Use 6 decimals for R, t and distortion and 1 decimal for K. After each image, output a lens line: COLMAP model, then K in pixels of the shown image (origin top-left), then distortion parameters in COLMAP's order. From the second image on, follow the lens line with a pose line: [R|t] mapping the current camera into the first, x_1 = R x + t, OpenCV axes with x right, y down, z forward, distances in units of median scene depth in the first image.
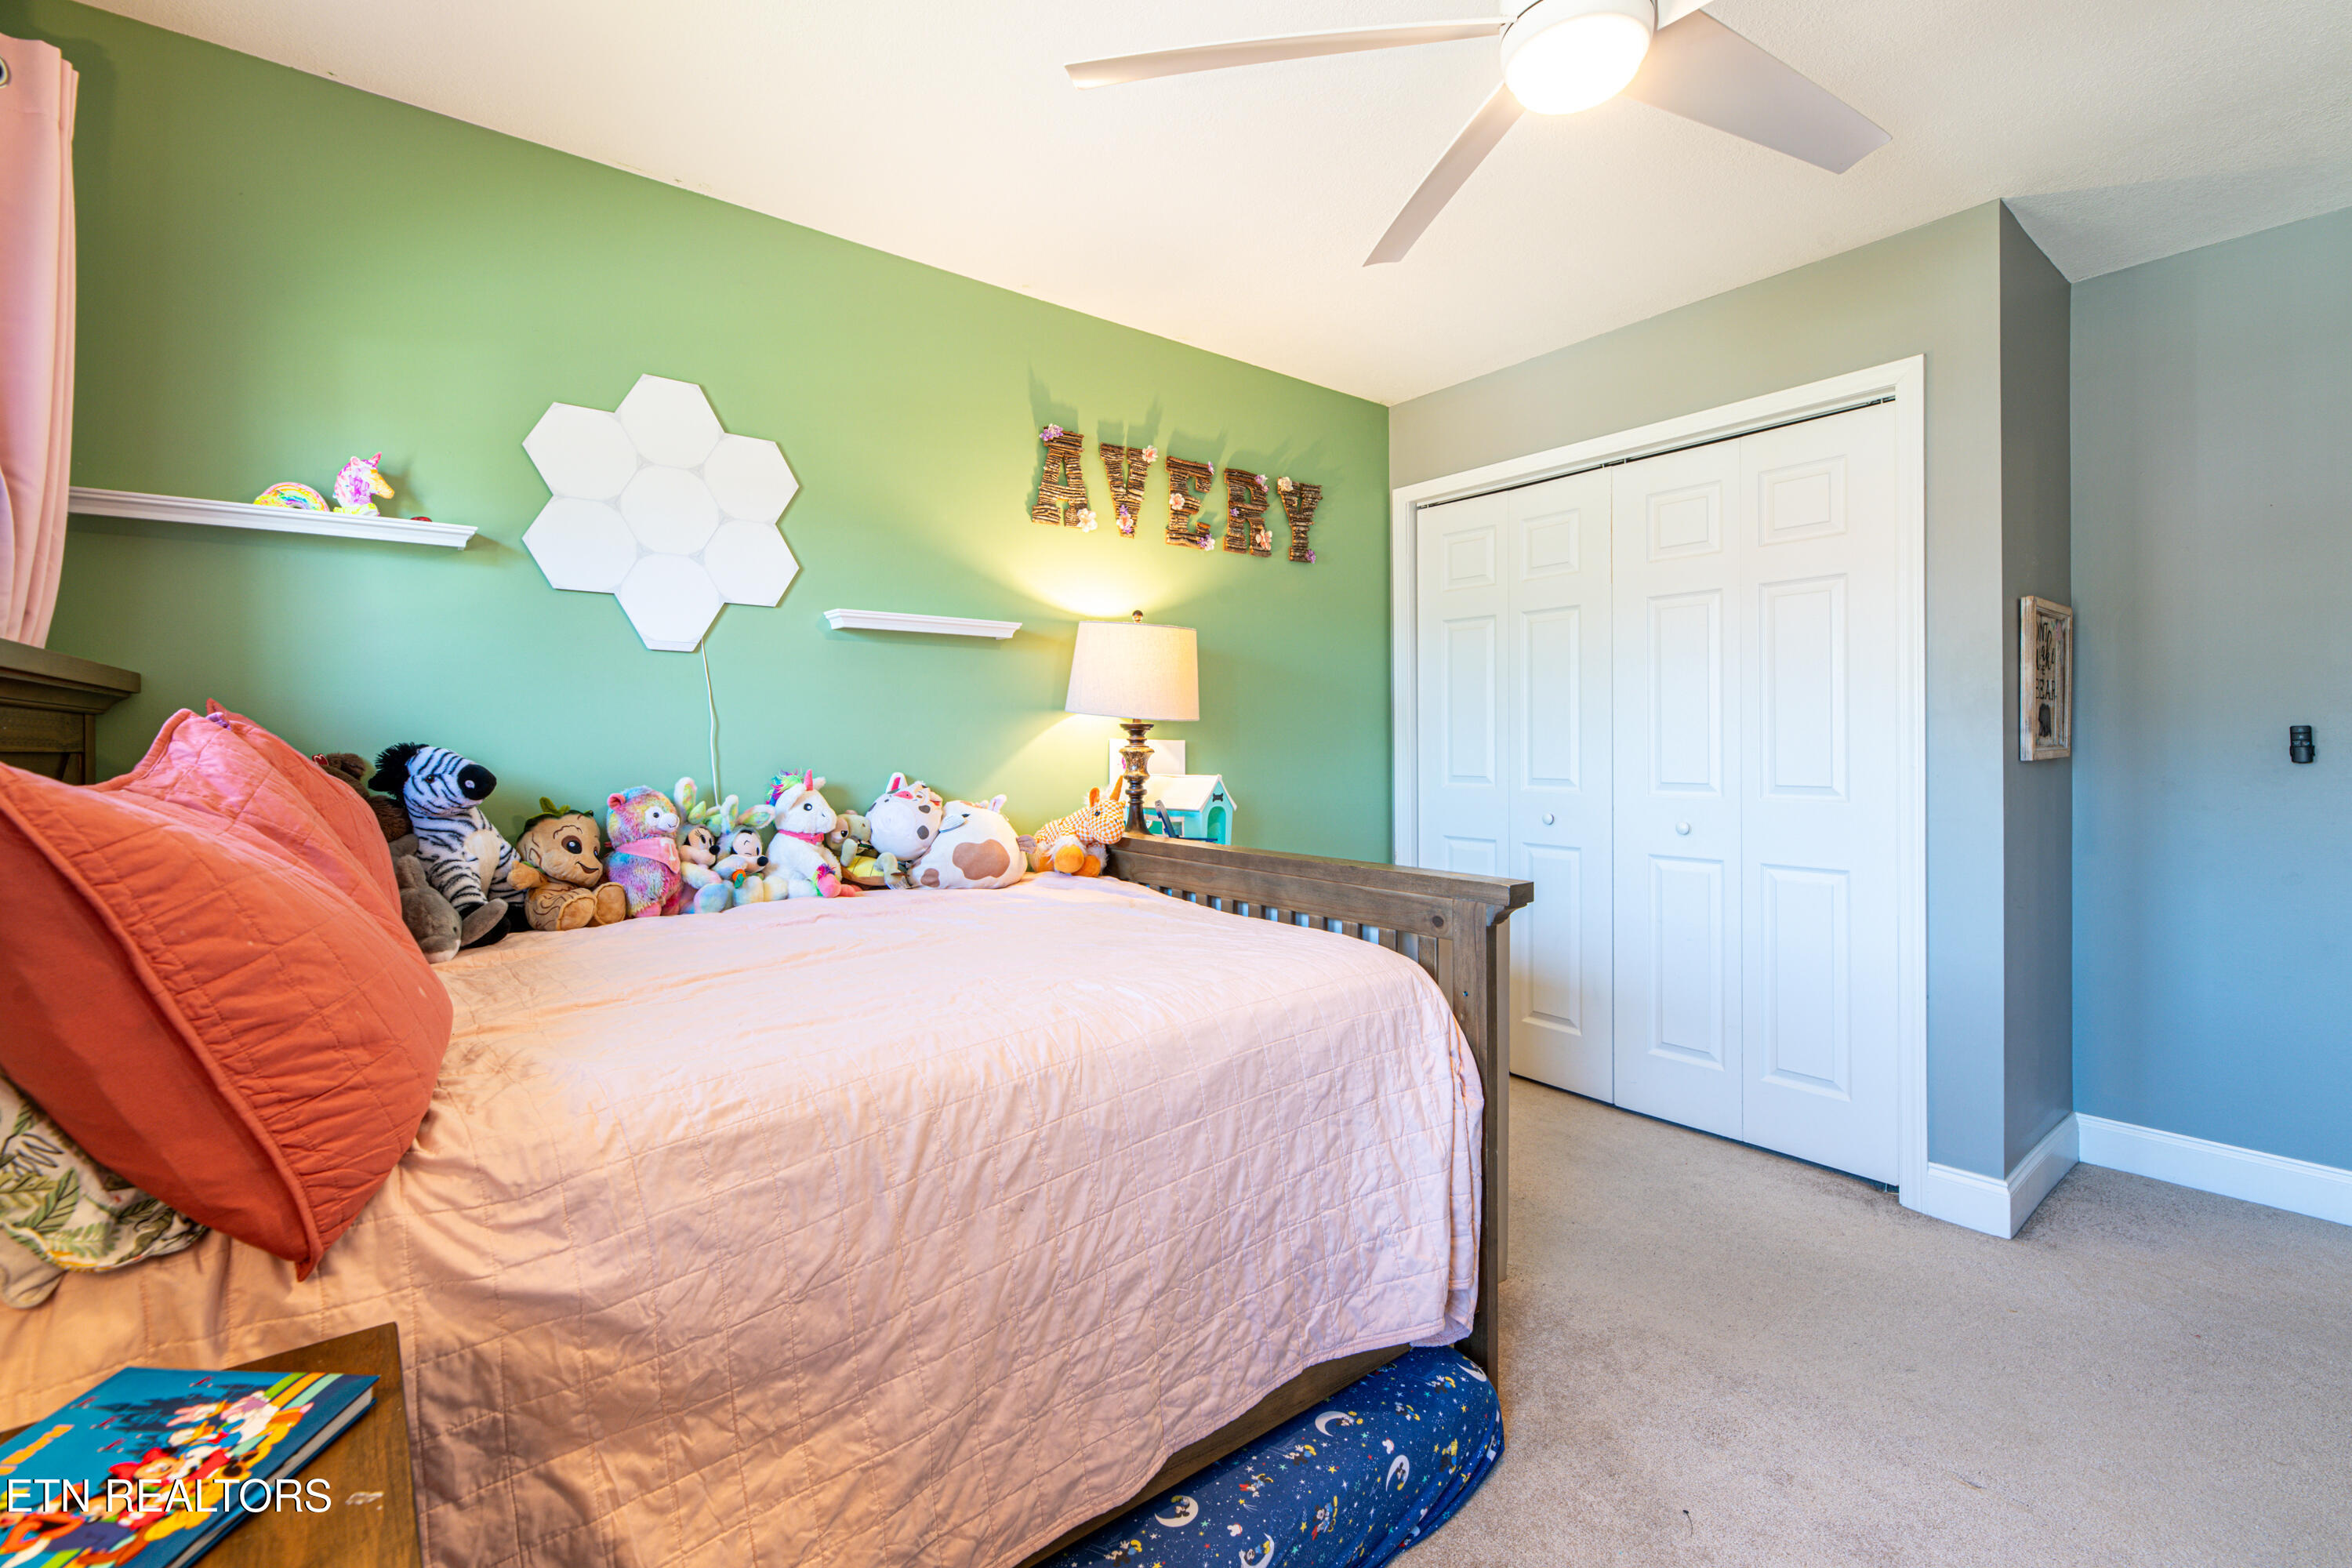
lens RADIAL K [[1004.3, 0, 1177.6], [0, 1004.3, 742.8], [0, 0, 1]] dist [0.001029, 0.000119]
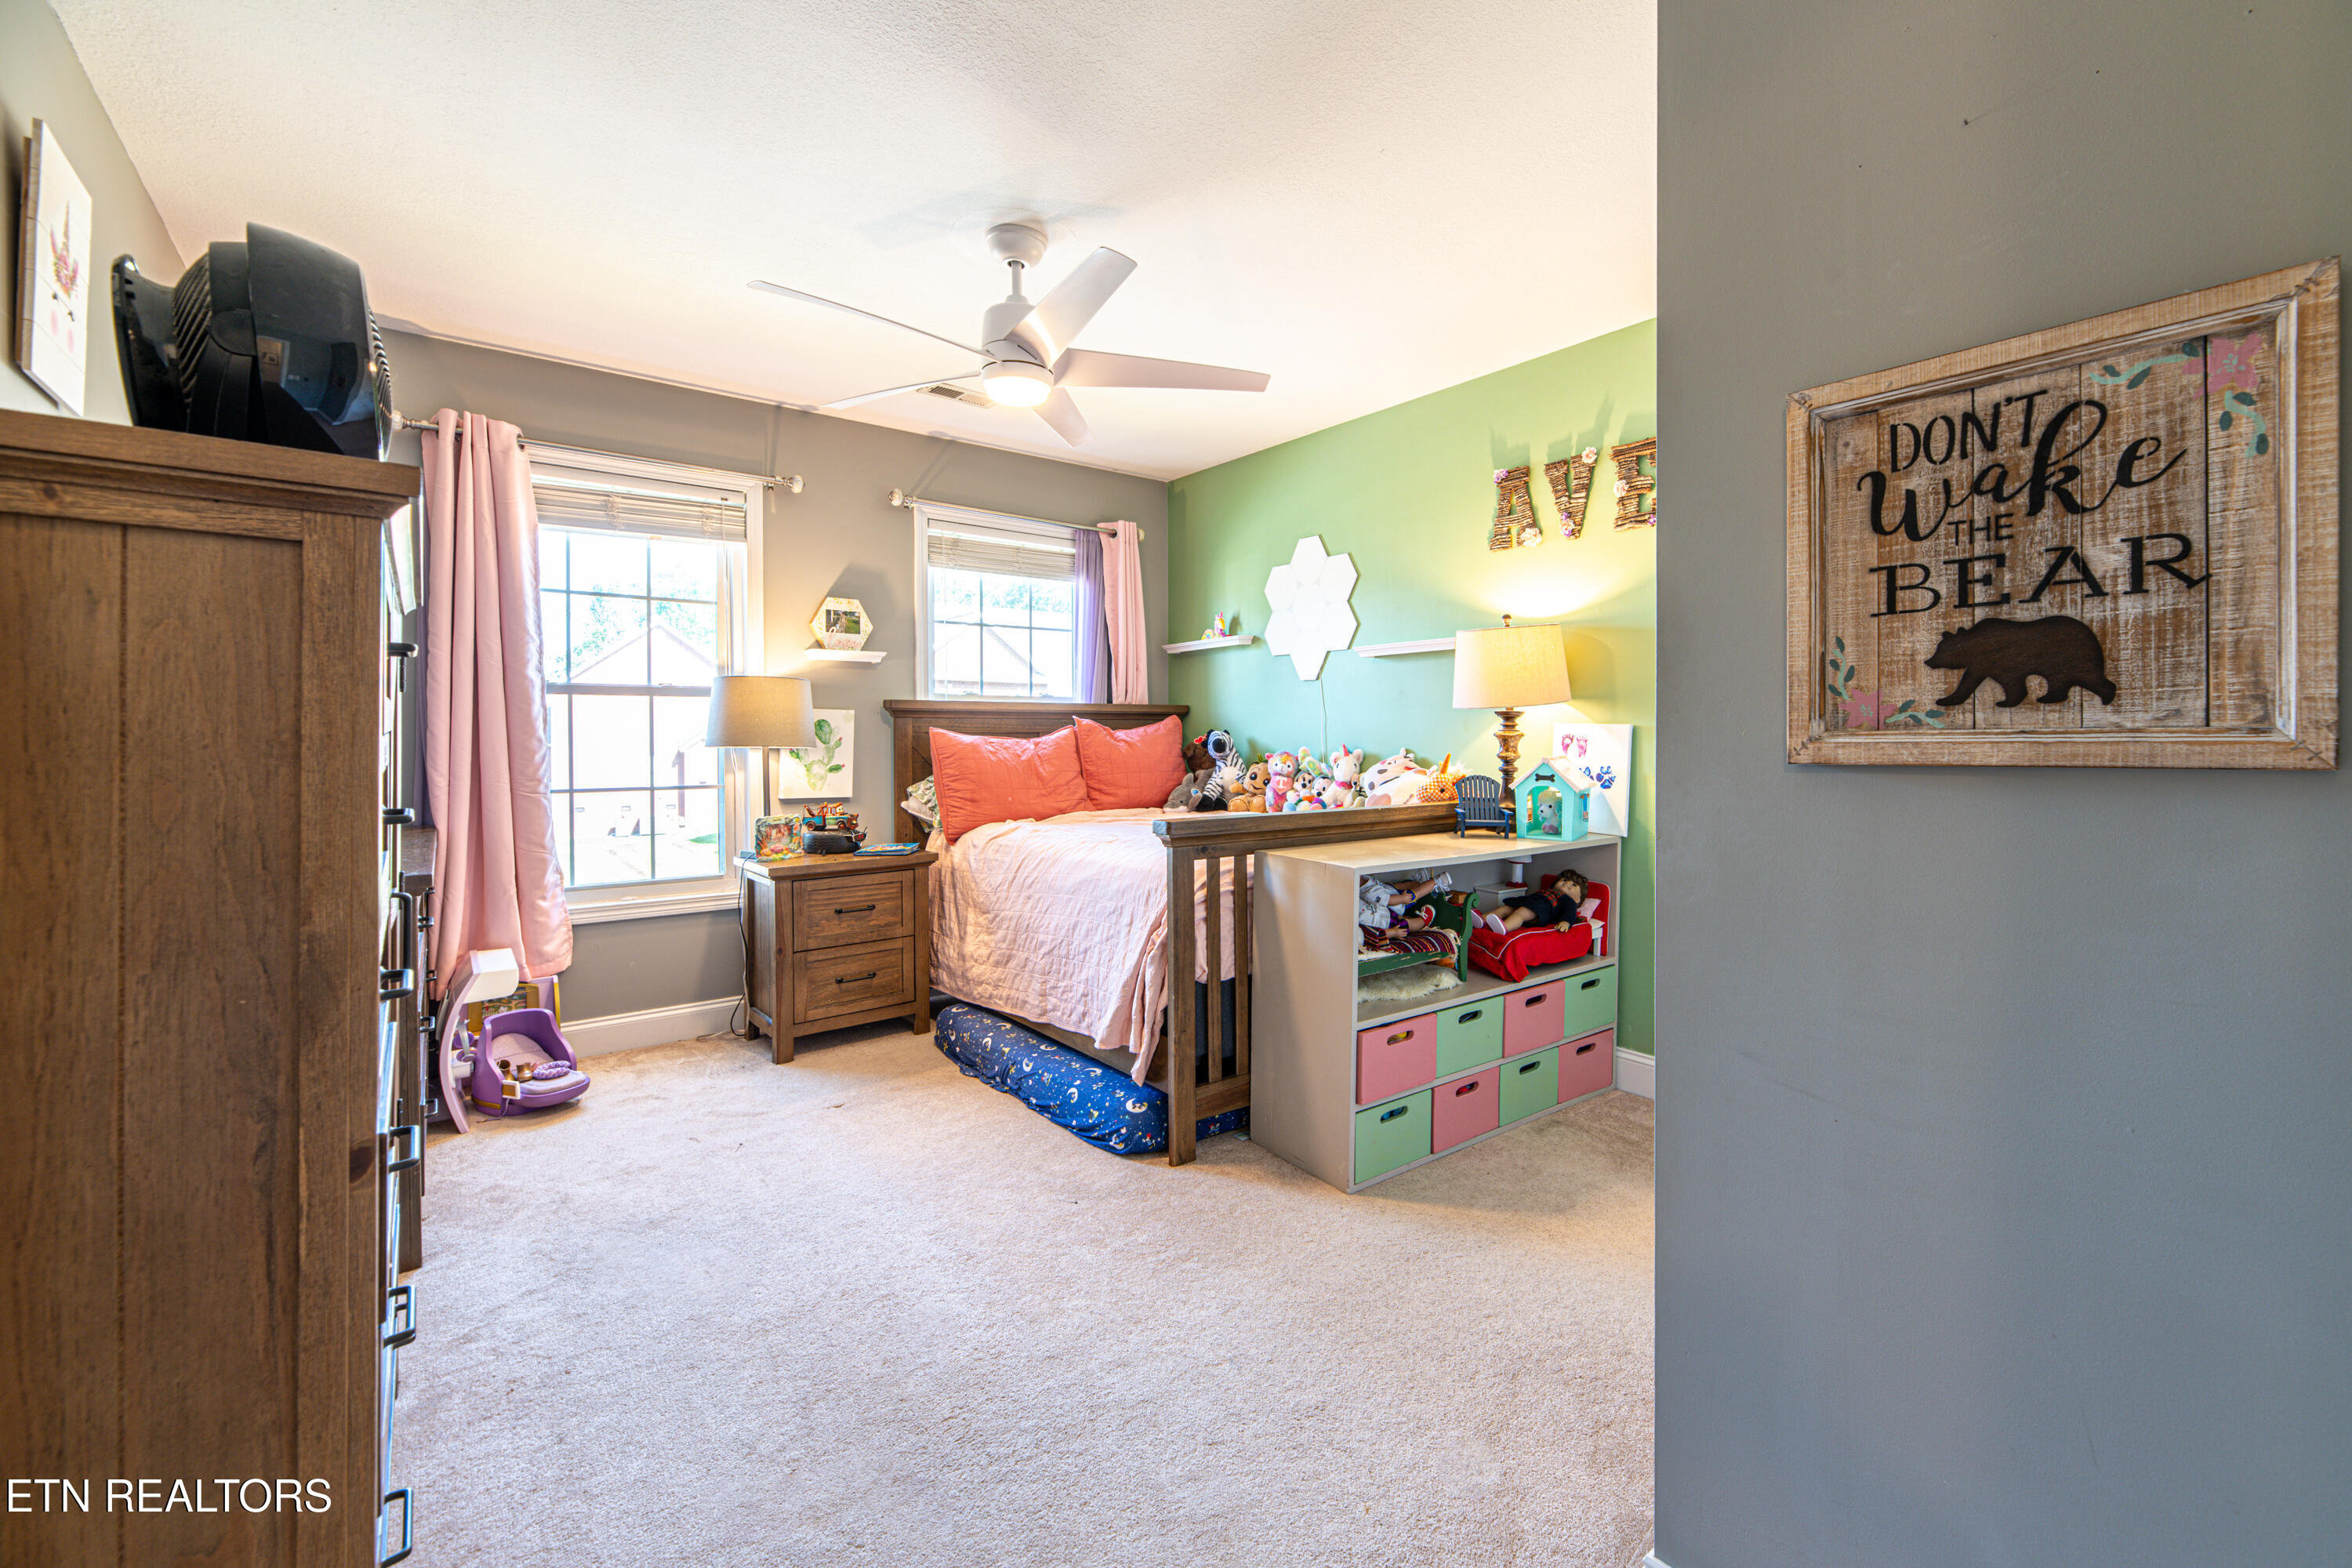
lens RADIAL K [[989.4, 0, 1182.6], [0, 989.4, 738.9], [0, 0, 1]] dist [0.000495, 0.000126]
pose [[-0.007469, 0.004953, -0.999960, 1.116559], [-0.000490, 0.999988, 0.004957, 0.007834], [0.999972, 0.000527, -0.007467, 0.633807]]
